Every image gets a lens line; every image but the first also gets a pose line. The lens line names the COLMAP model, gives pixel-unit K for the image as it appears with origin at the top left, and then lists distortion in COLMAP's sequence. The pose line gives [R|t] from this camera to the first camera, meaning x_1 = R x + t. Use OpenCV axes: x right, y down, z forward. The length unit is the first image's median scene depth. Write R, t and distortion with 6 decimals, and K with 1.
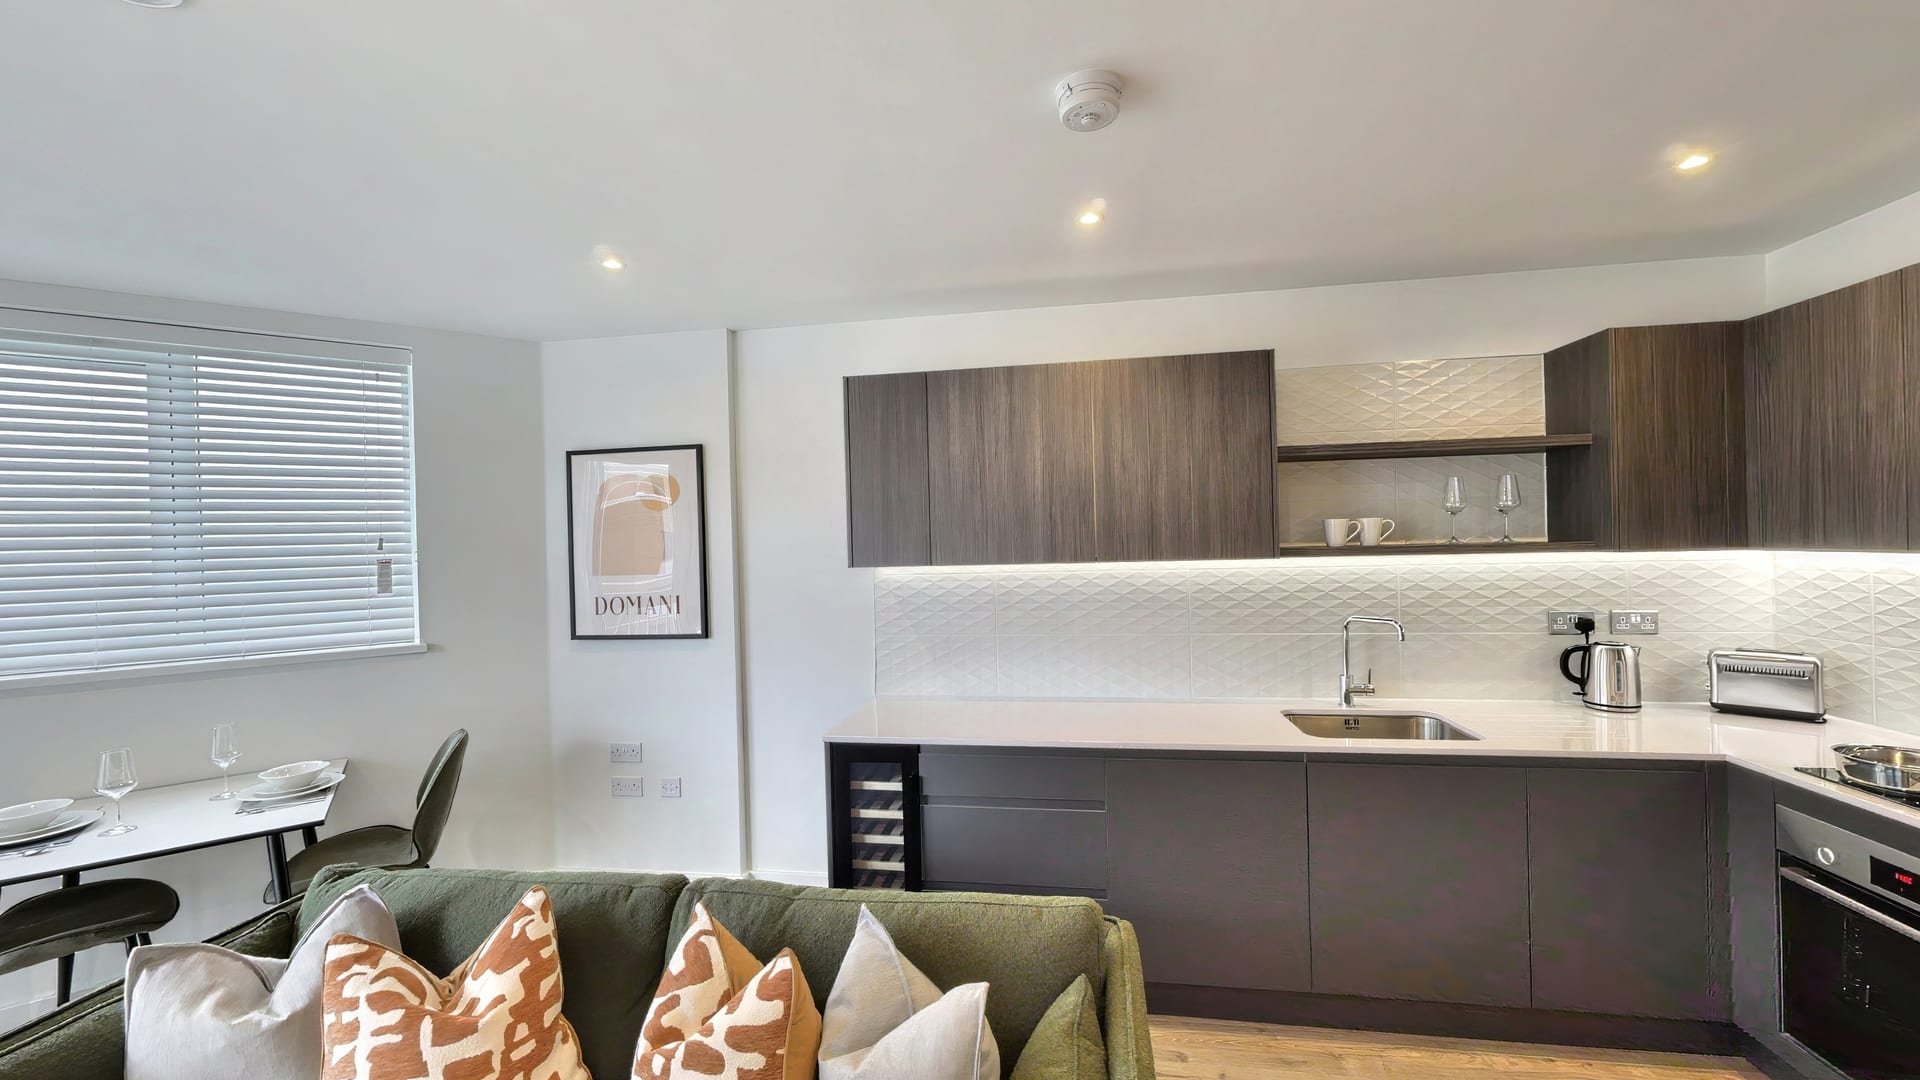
lens RADIAL K [[750.5, 0, 960.6], [0, 750.5, 537.6], [0, 0, 1]] dist [0.009386, -0.000389]
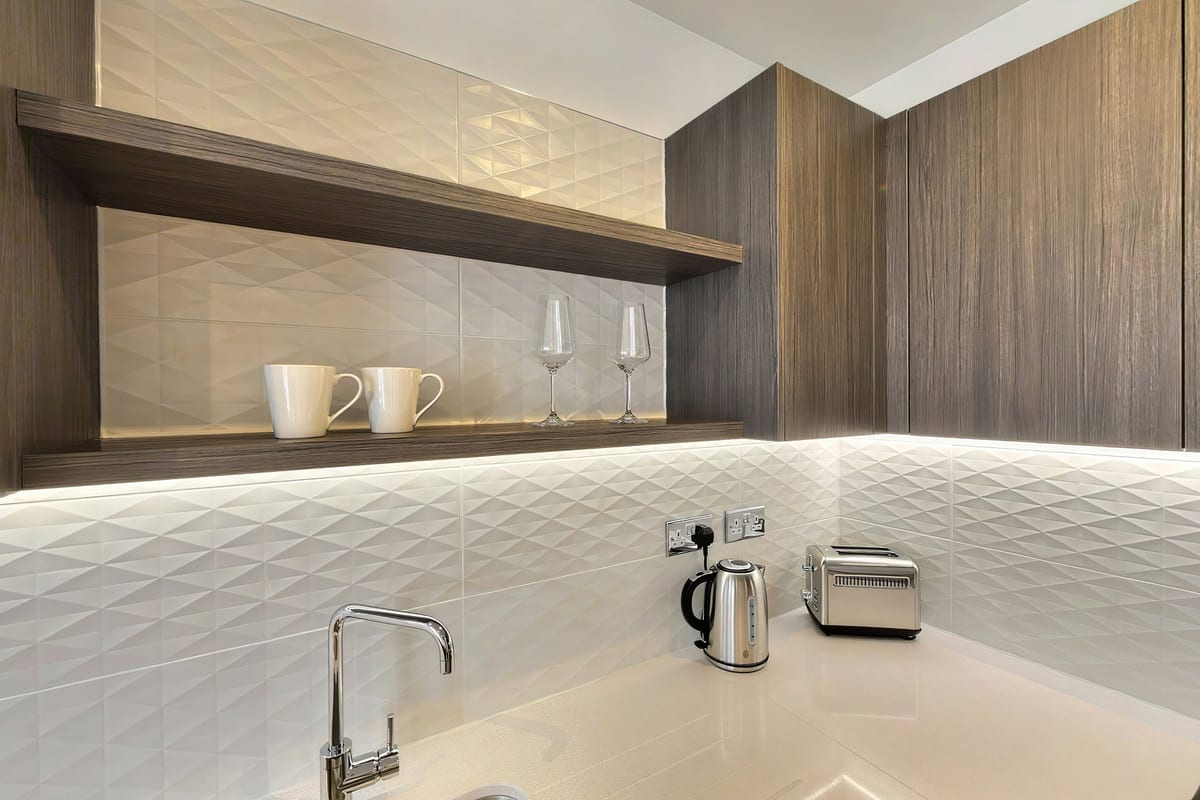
lens RADIAL K [[496.4, 0, 602.9], [0, 496.4, 400.0], [0, 0, 1]] dist [-0.004456, -0.000212]
pose [[0.757475, 0.014721, 0.652699, 0.456877], [-0.013311, 0.999886, -0.007105, -0.007497], [-0.652729, -0.003306, 0.757584, 0.718488]]
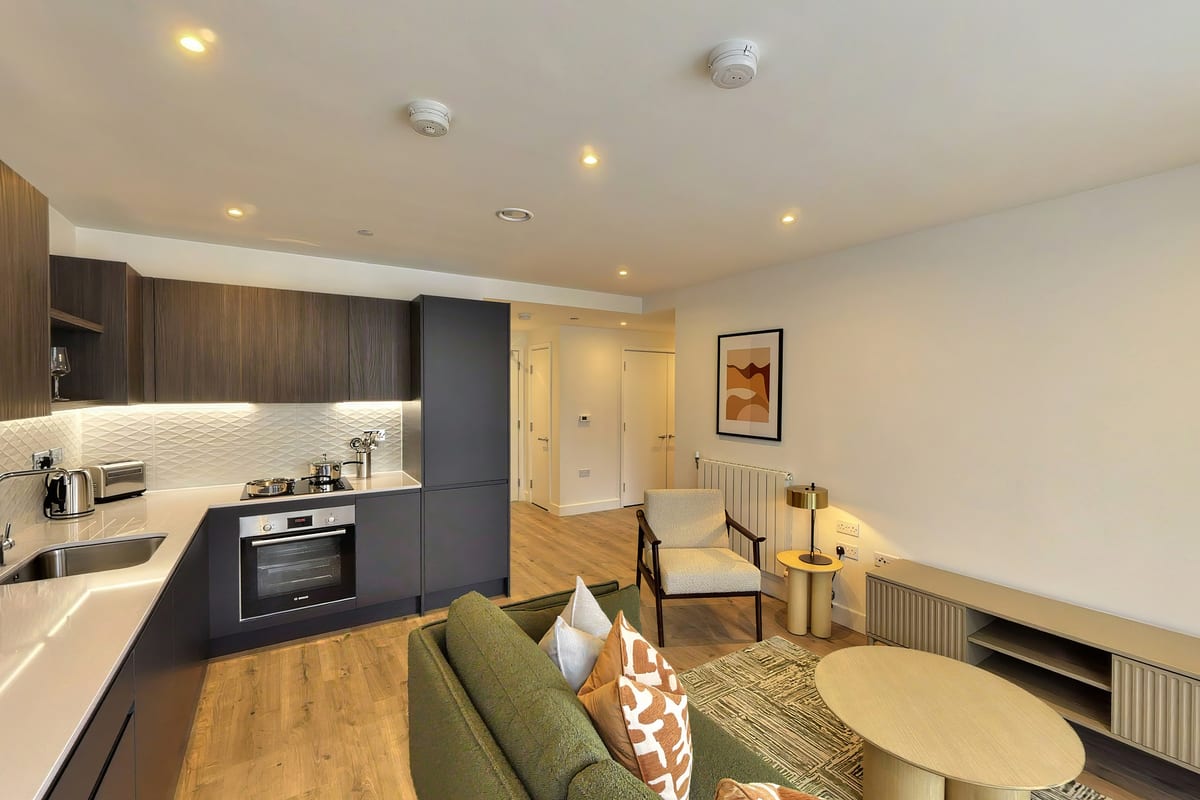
lens RADIAL K [[496.4, 0, 605.3], [0, 496.4, 394.5], [0, 0, 1]] dist [-0.004456, -0.000212]
pose [[-0.684793, 0.015834, 0.728566, -0.502365], [0.014615, 0.999861, -0.007994, 0.017557], [-0.728591, 0.005174, -0.684929, 0.884411]]
